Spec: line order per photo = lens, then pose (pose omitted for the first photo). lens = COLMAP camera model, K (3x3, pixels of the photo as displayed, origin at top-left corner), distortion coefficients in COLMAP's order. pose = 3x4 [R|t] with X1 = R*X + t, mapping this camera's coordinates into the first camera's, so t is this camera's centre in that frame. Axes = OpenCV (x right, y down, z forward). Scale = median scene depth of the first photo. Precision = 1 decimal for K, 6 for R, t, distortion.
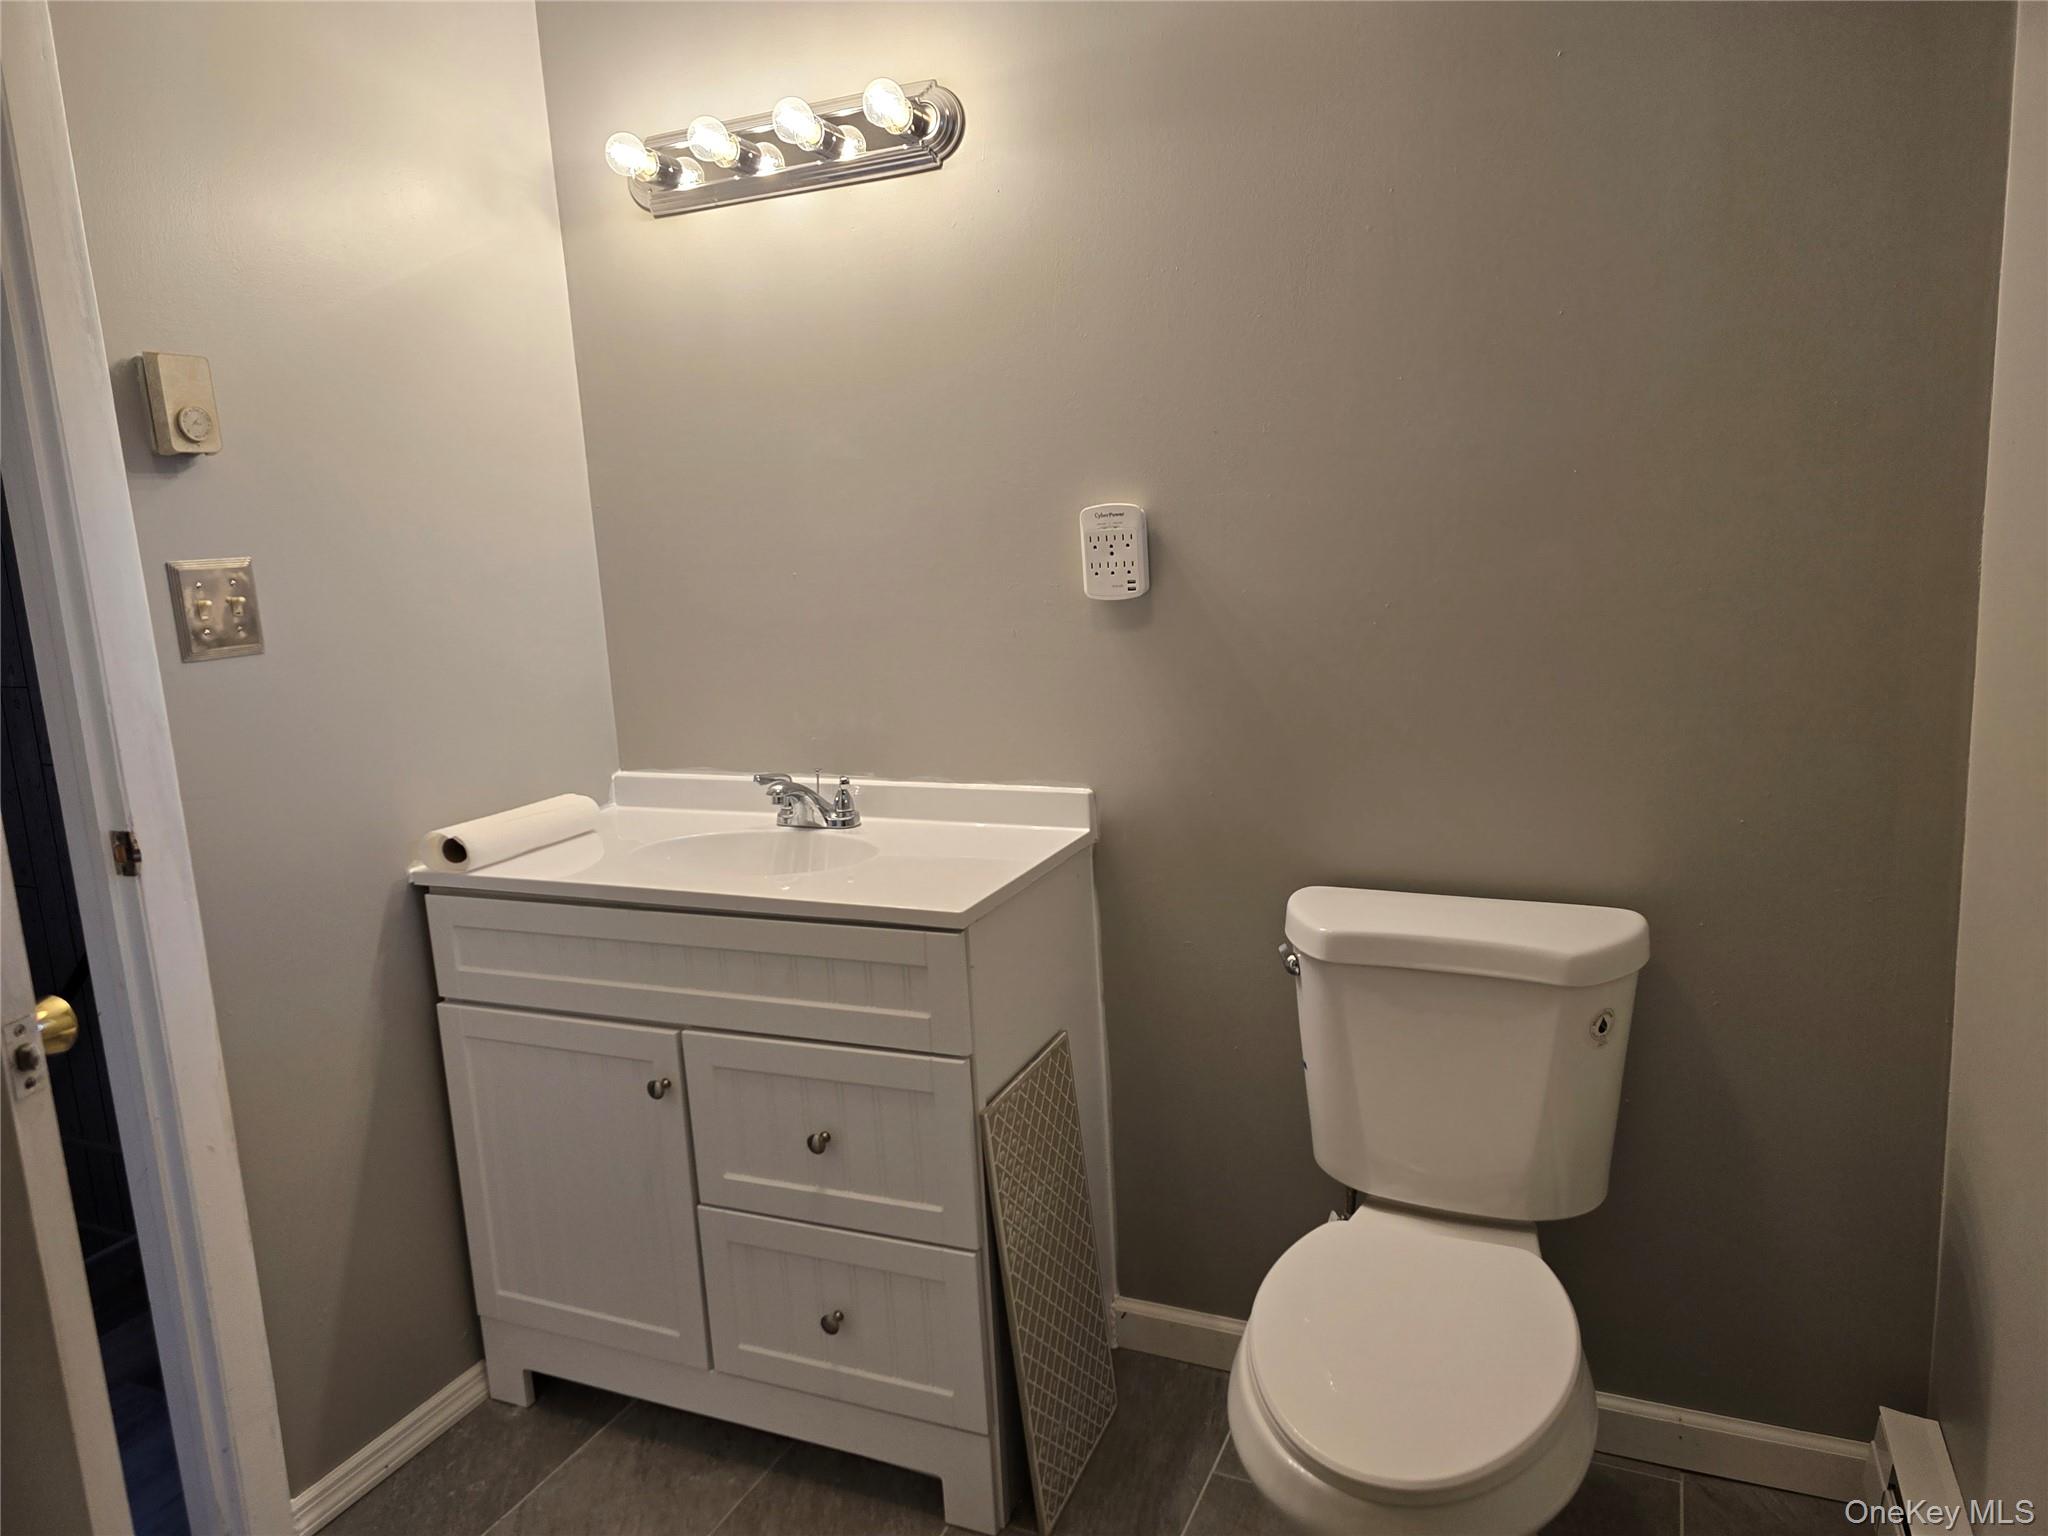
lens RADIAL K [[1378.0, 0, 1022.7], [0, 1378.0, 762.8], [0, 0, 1]] dist [0.001469, -0.001911]
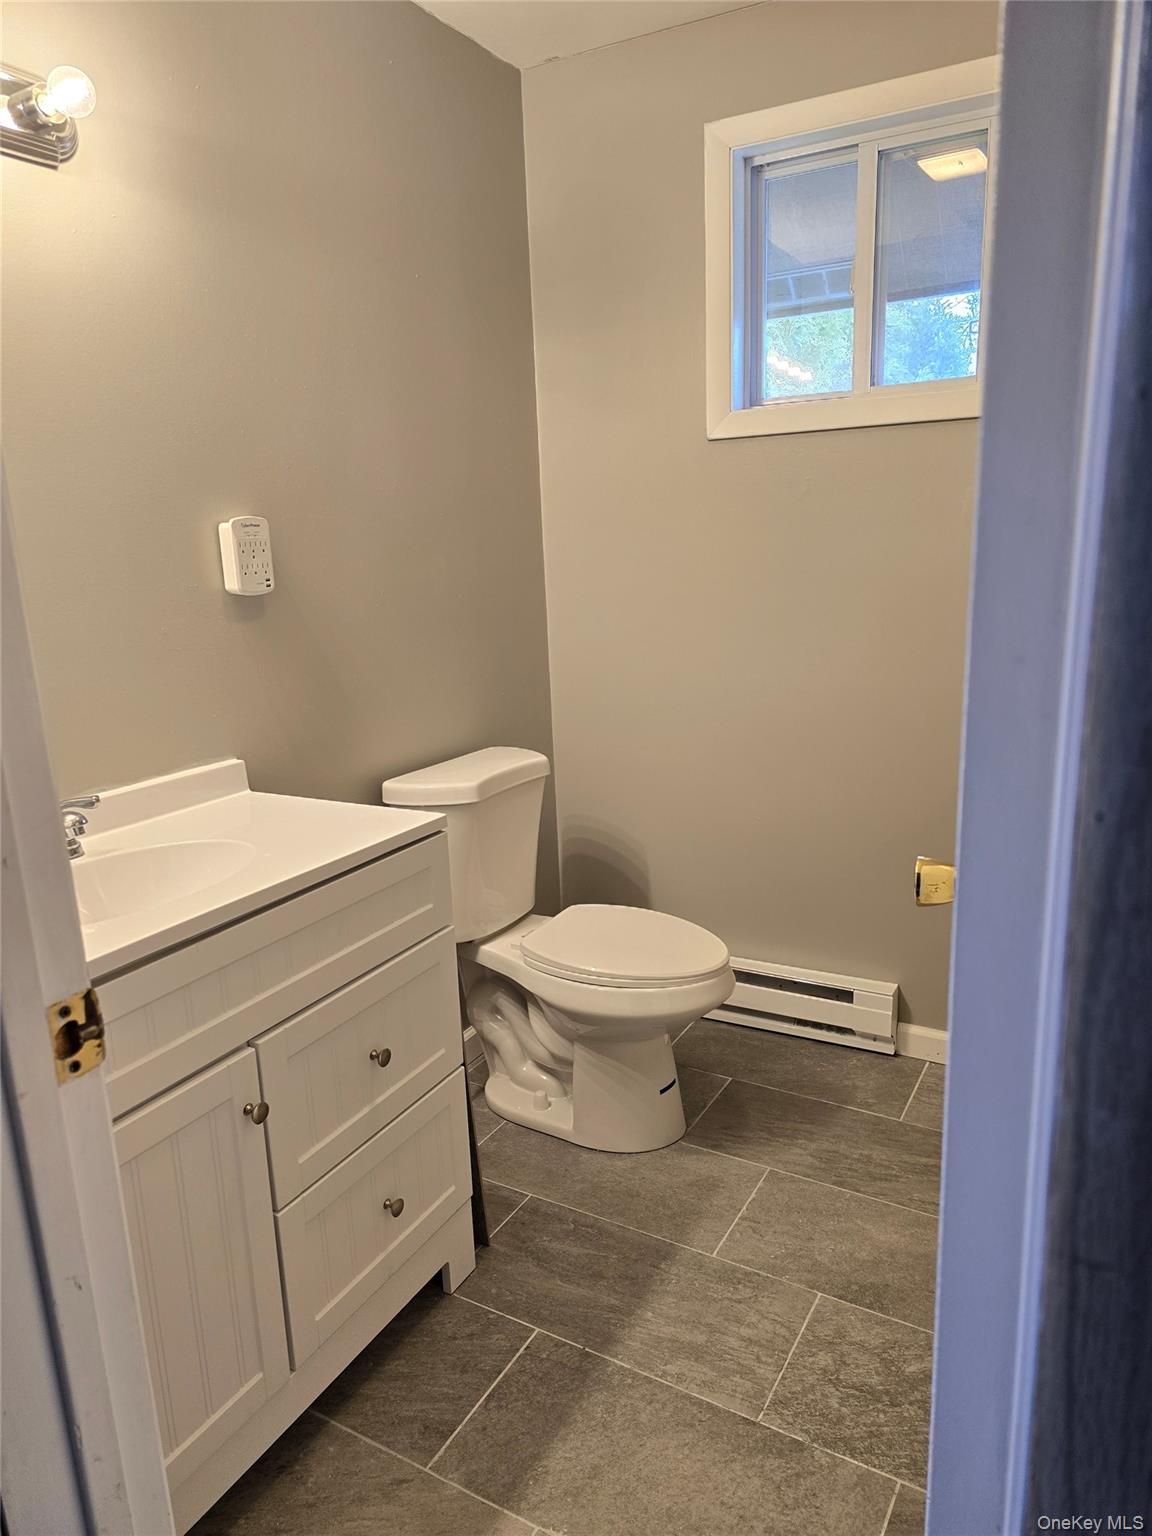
lens RADIAL K [[1033.5, 0, 576.9], [0, 1033.5, 771.5], [0, 0, 1]] dist [0.001469, -0.001911]
pose [[0.092762, -0.178879, 0.979488, -0.884729], [0.191937, 0.968492, 0.158693, -0.058487], [-0.977014, 0.173279, 0.124173, 0.654224]]
